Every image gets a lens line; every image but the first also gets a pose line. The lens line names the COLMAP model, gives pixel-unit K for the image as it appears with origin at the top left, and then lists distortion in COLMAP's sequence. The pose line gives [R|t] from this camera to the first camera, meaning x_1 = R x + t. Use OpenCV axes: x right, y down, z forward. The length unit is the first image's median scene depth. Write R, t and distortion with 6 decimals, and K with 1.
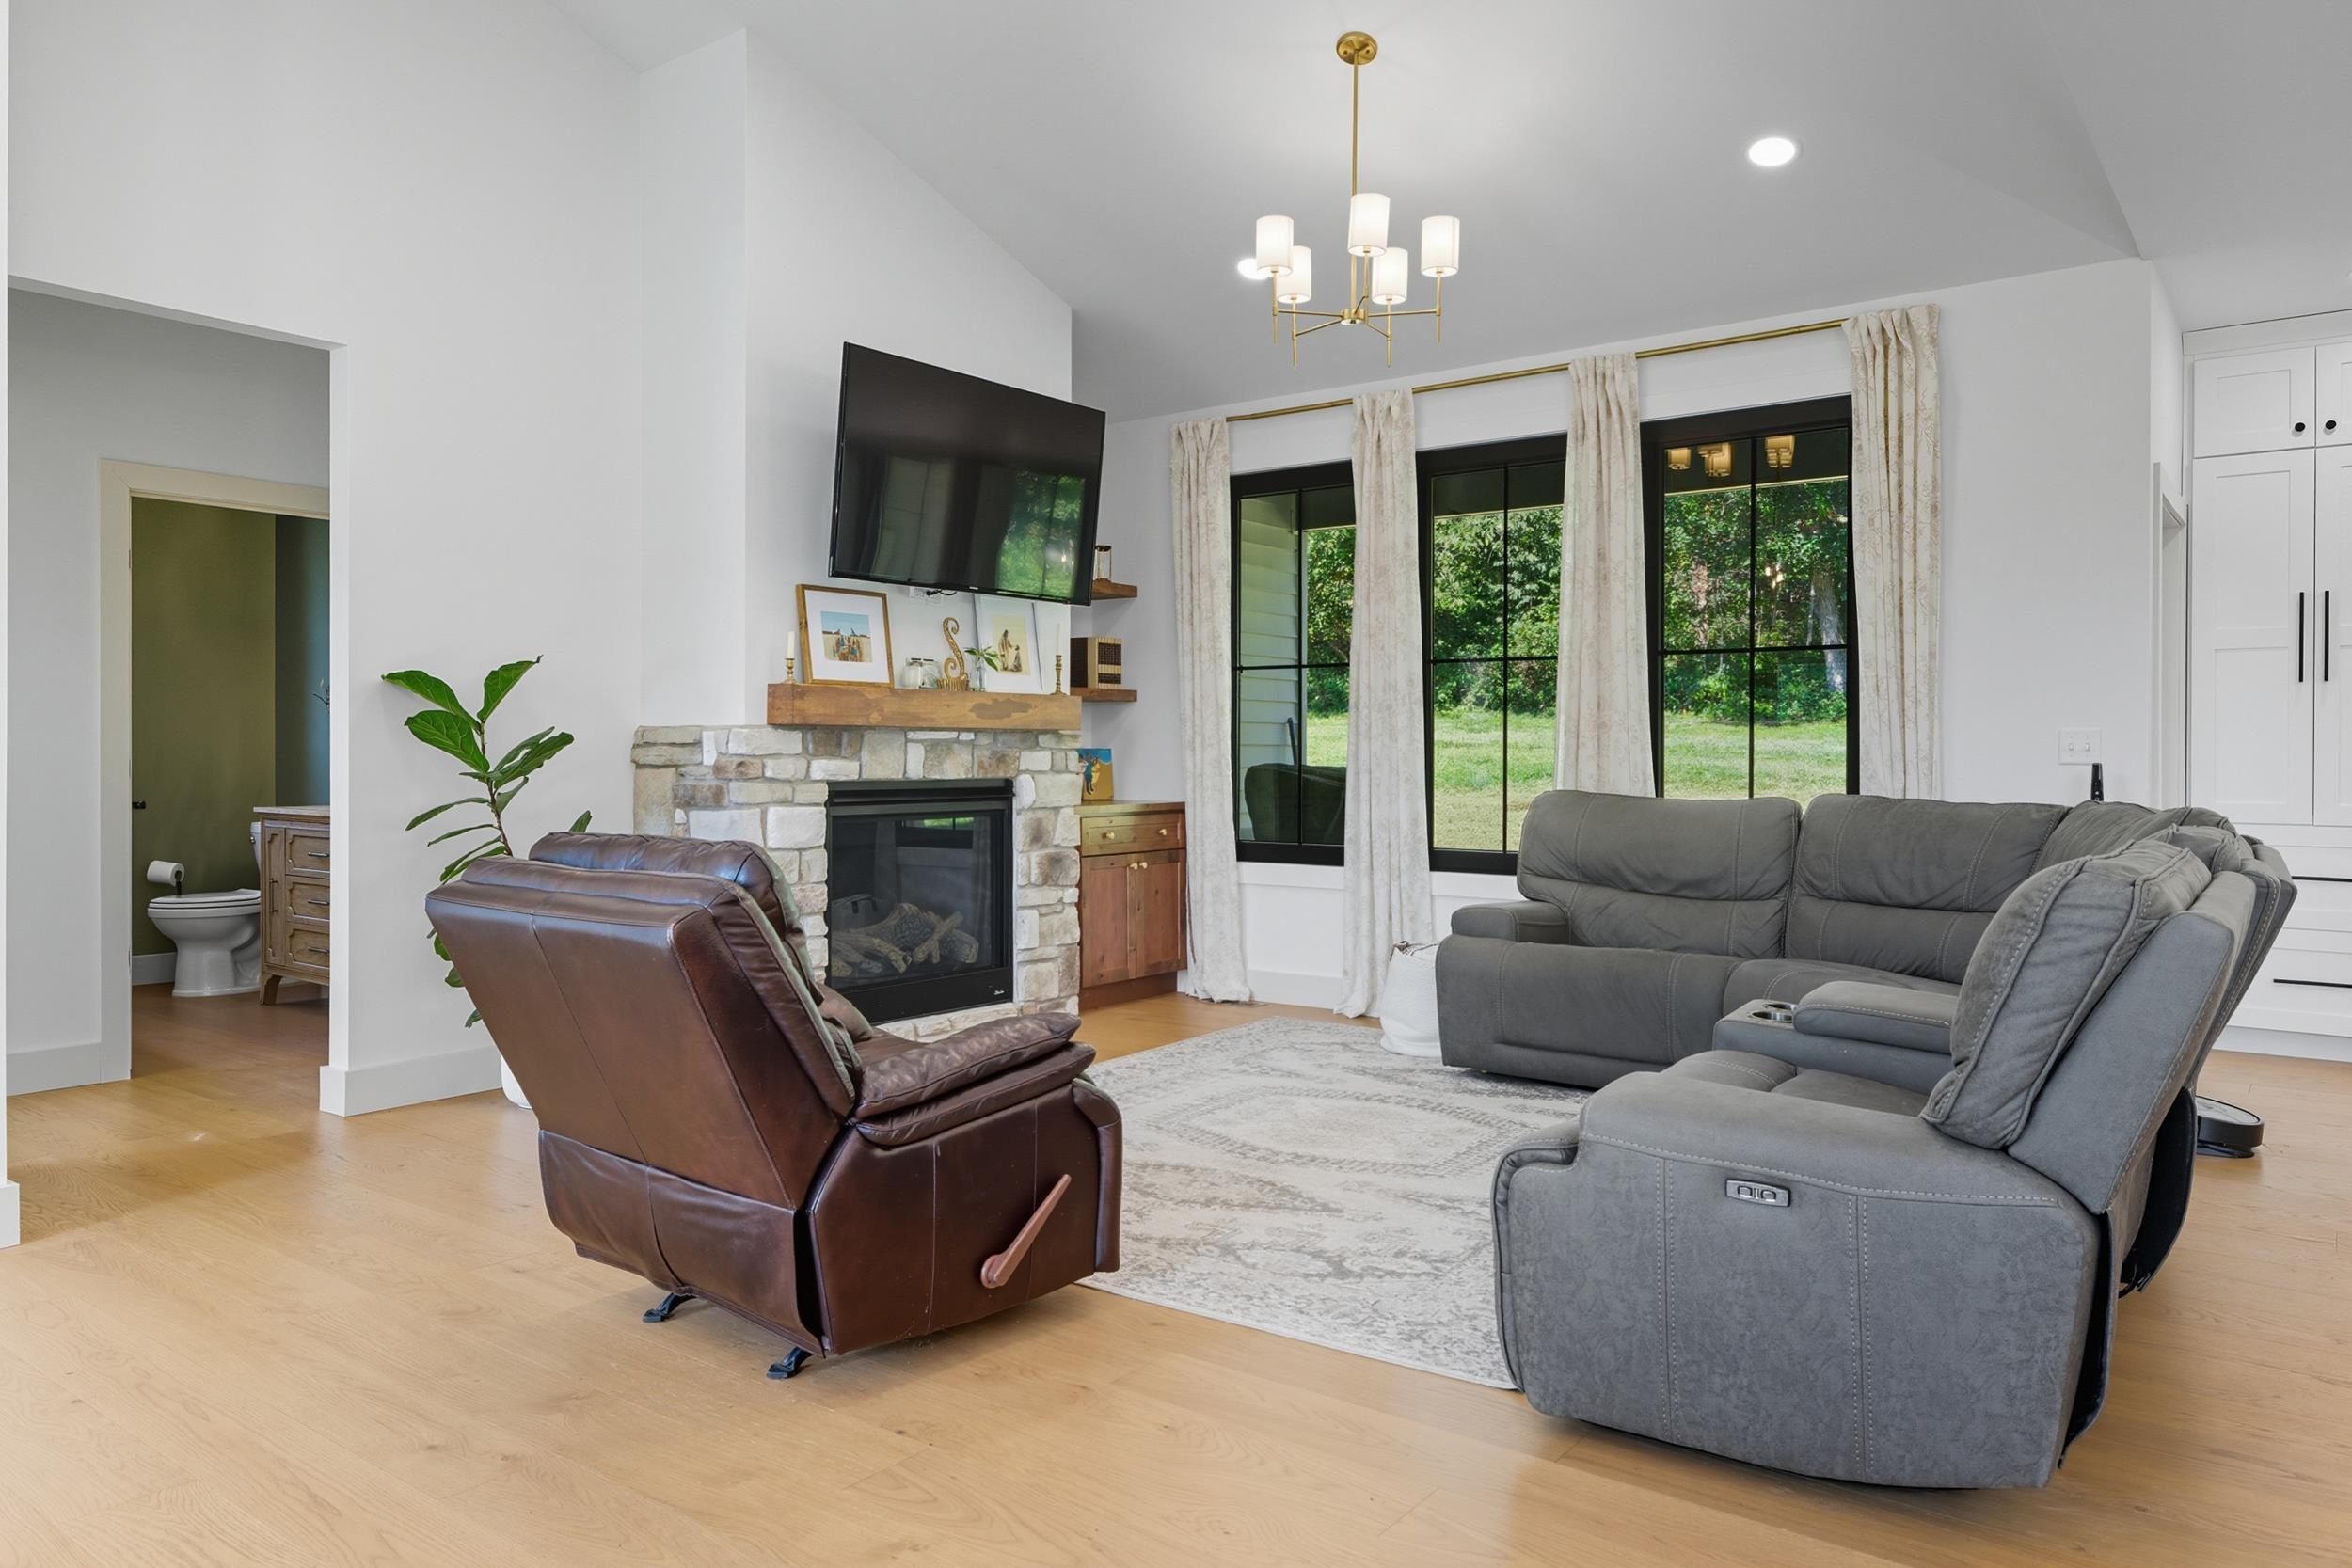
lens RADIAL K [[1511.2, 0, 1114.1], [0, 1511.2, 755.4], [0, 0, 1]] dist [-0.004095, 0.002478]
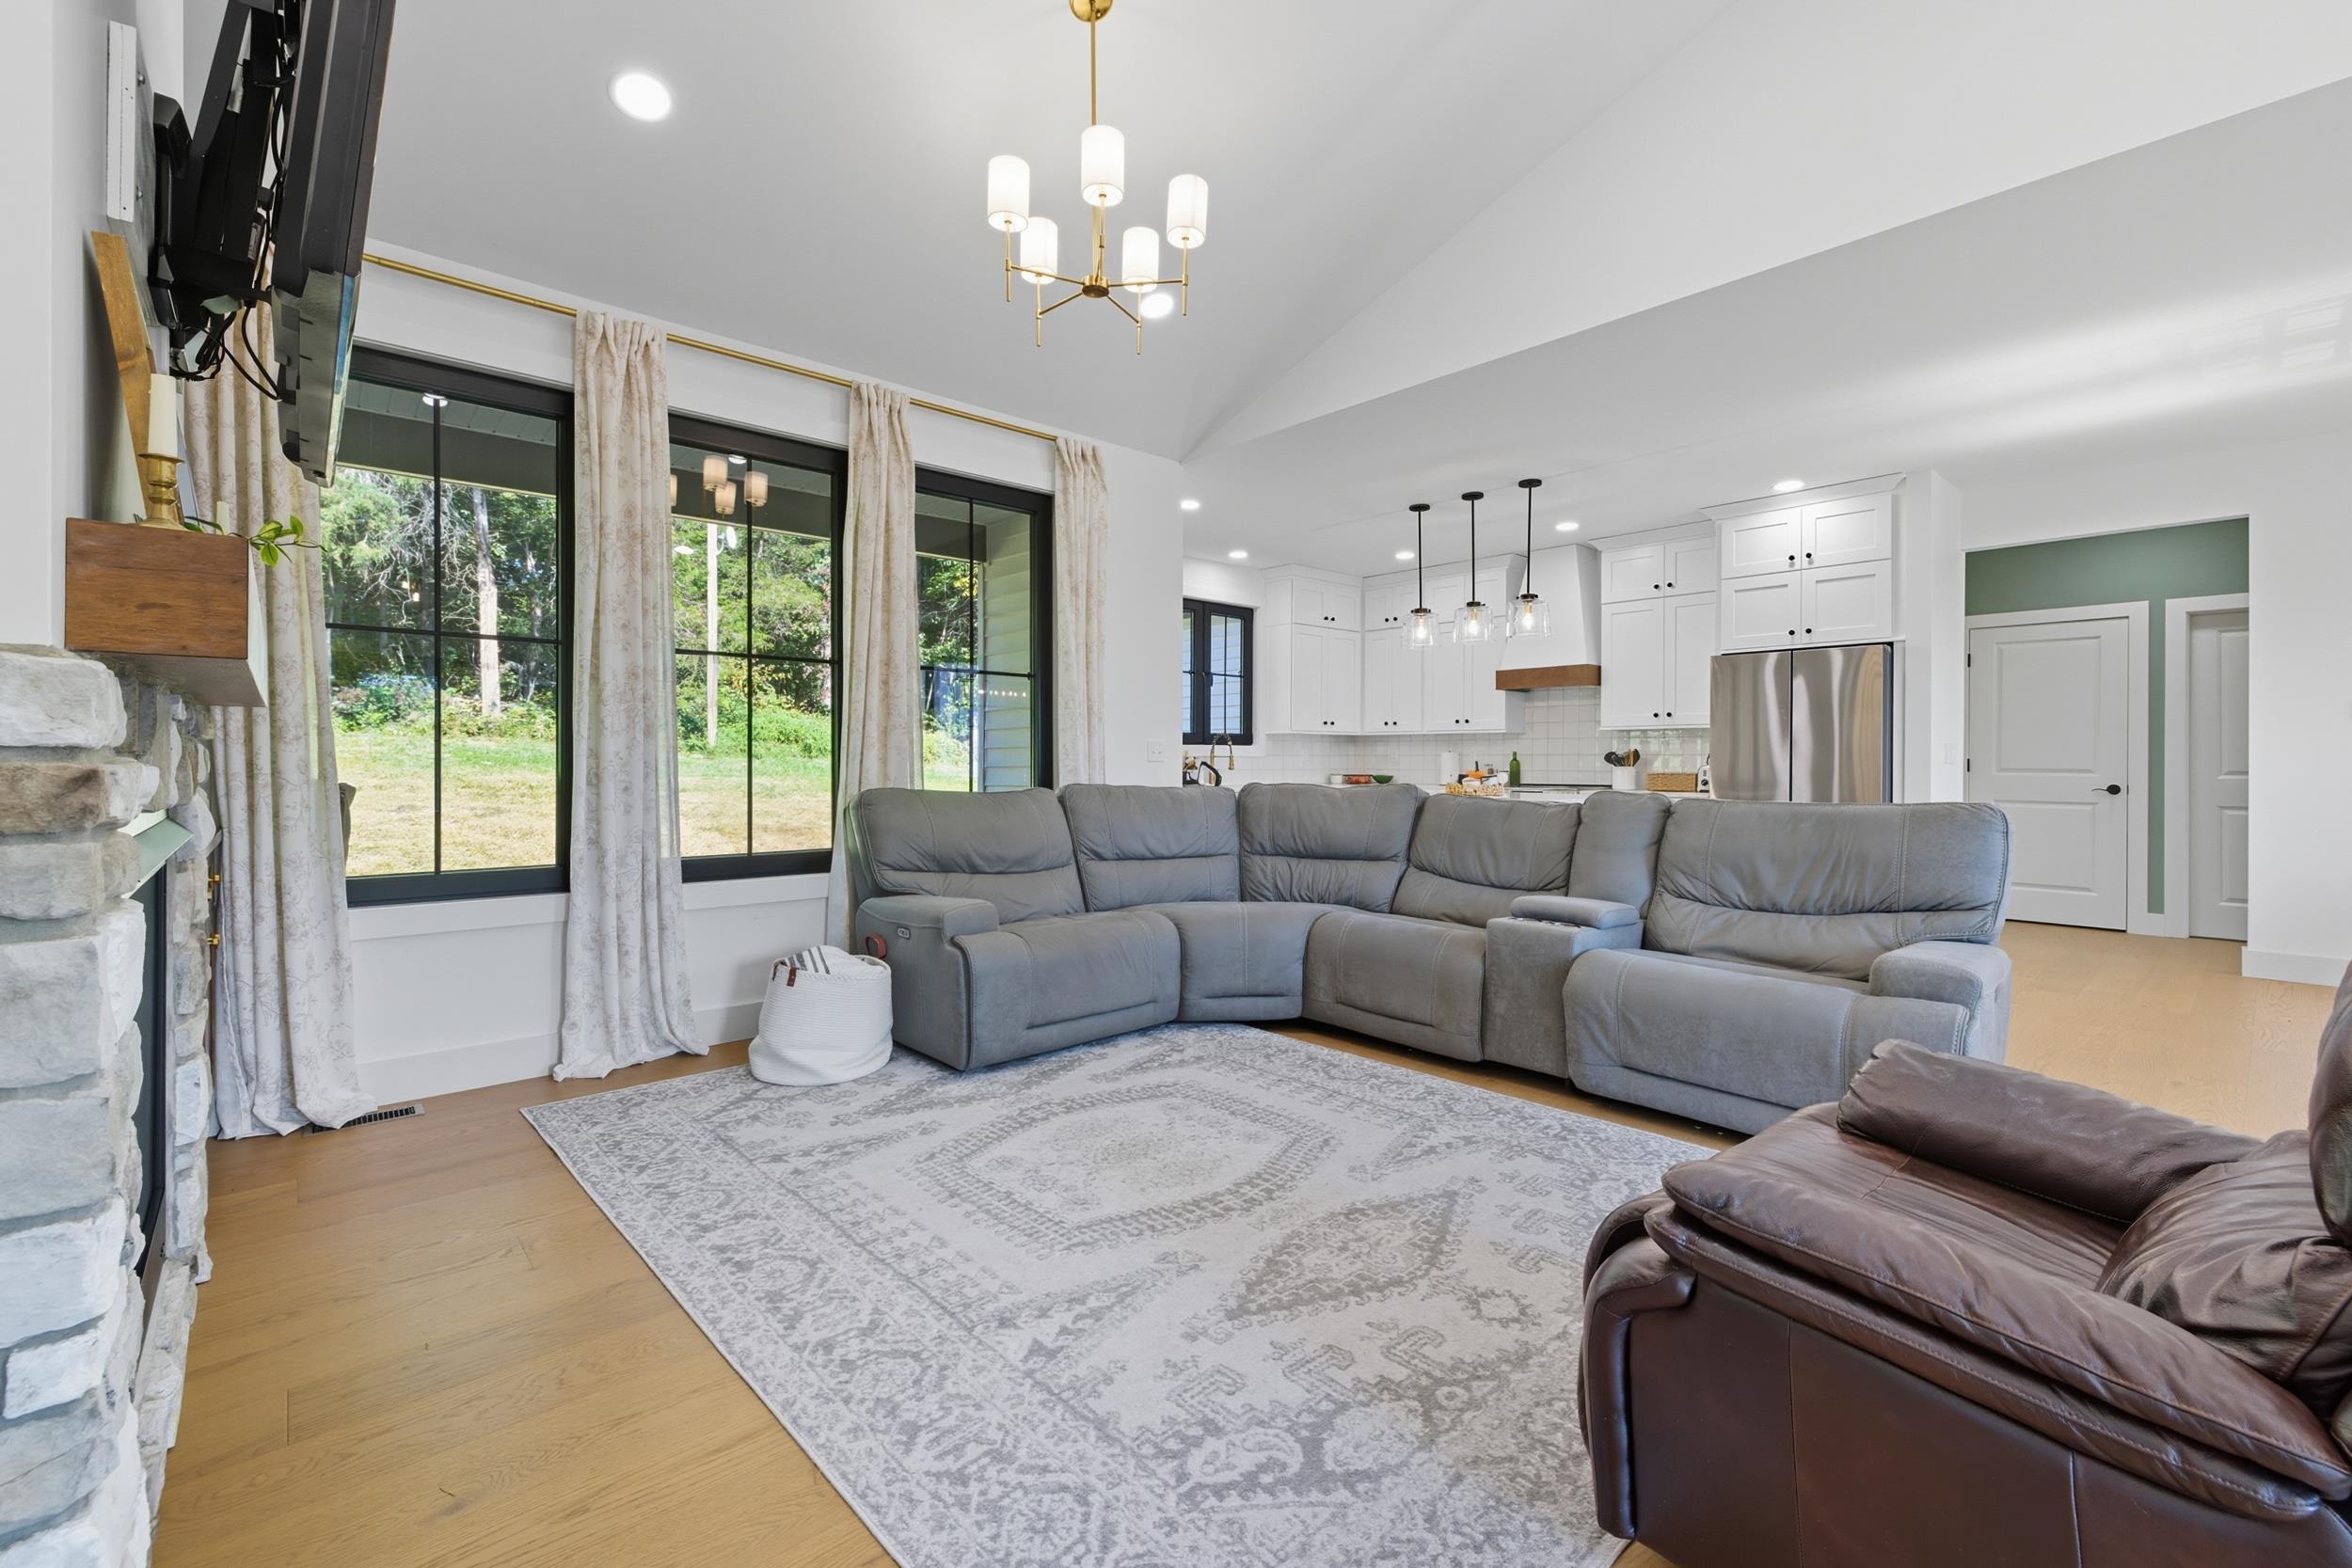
lens RADIAL K [[1001.8, 0, 1133.7], [0, 1001.8, 765.6], [0, 0, 1]] dist [0.003531, -0.001700]
pose [[0.164918, -0.012068, 0.986233, -0.339383], [-0.000689, 0.999923, 0.012351, -0.001261], [-0.986307, -0.002717, 0.164897, 0.660074]]
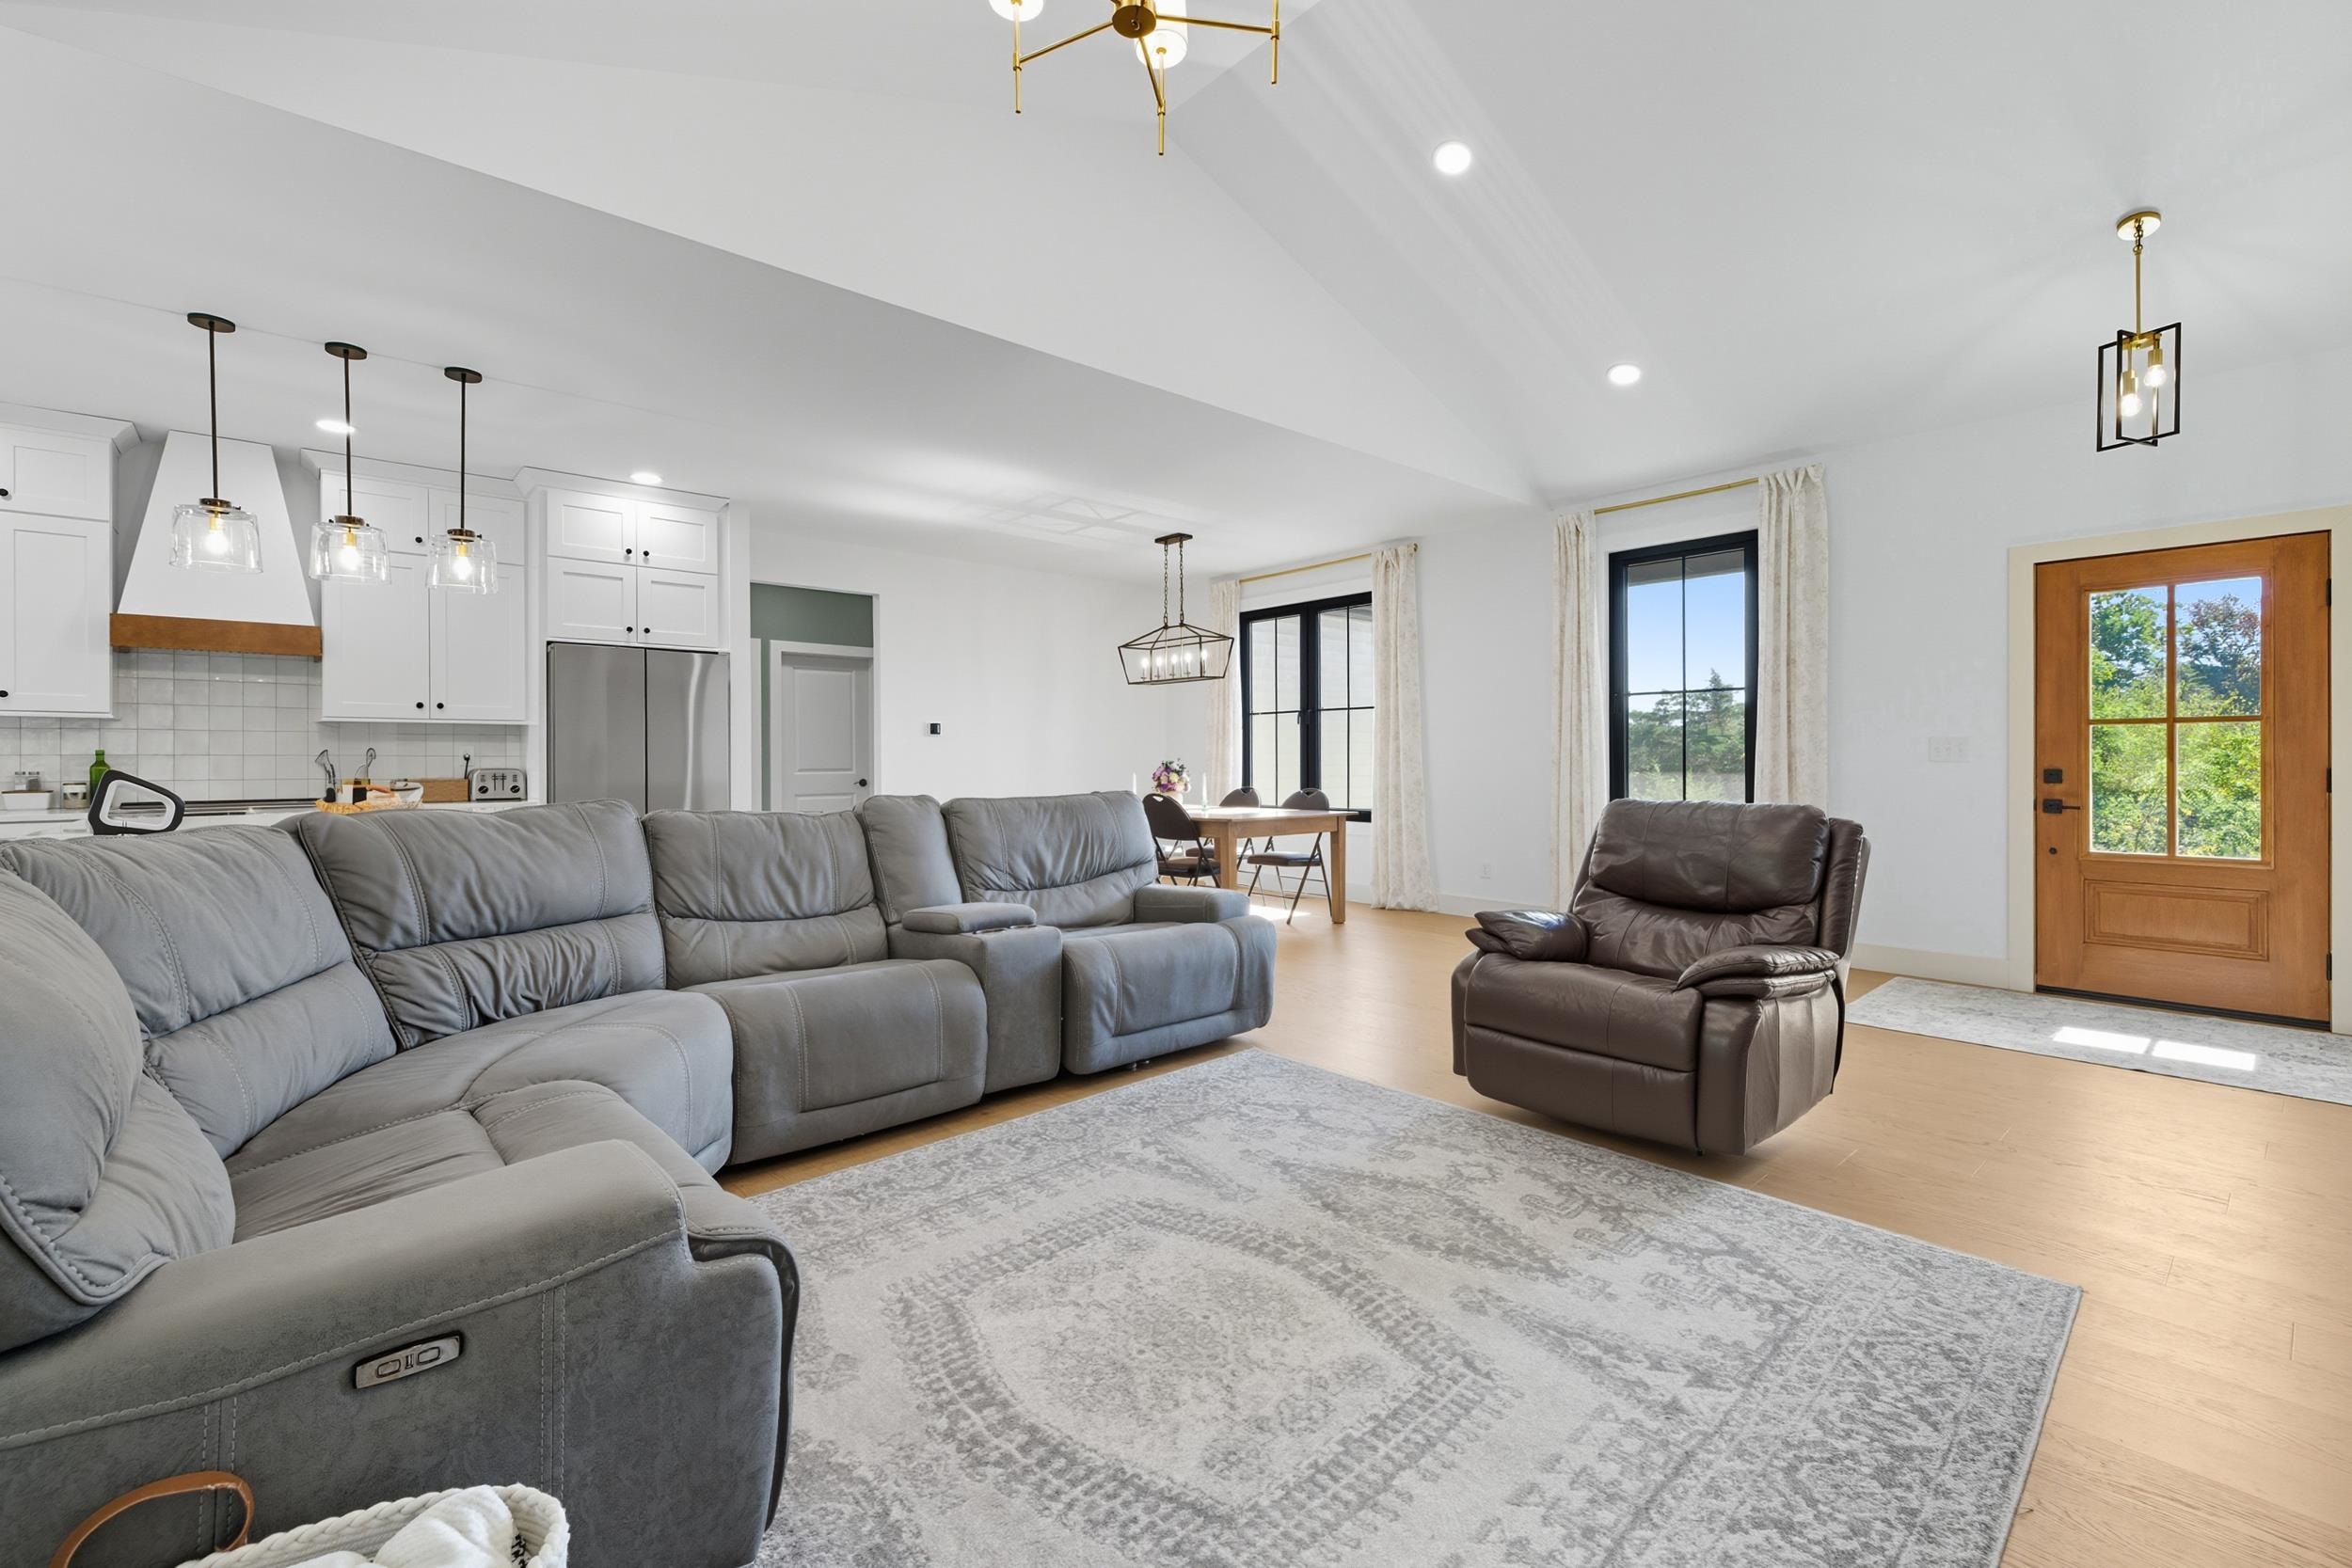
lens RADIAL K [[1001.8, 0, 1209.9], [0, 1001.8, 764.8], [0, 0, 1]] dist [0.003531, -0.001700]
pose [[-0.991161, -0.005692, 0.132543, 0.060053], [-0.004613, 0.999954, 0.008444, -0.002535], [-0.132585, 0.007758, -0.991141, 1.048032]]
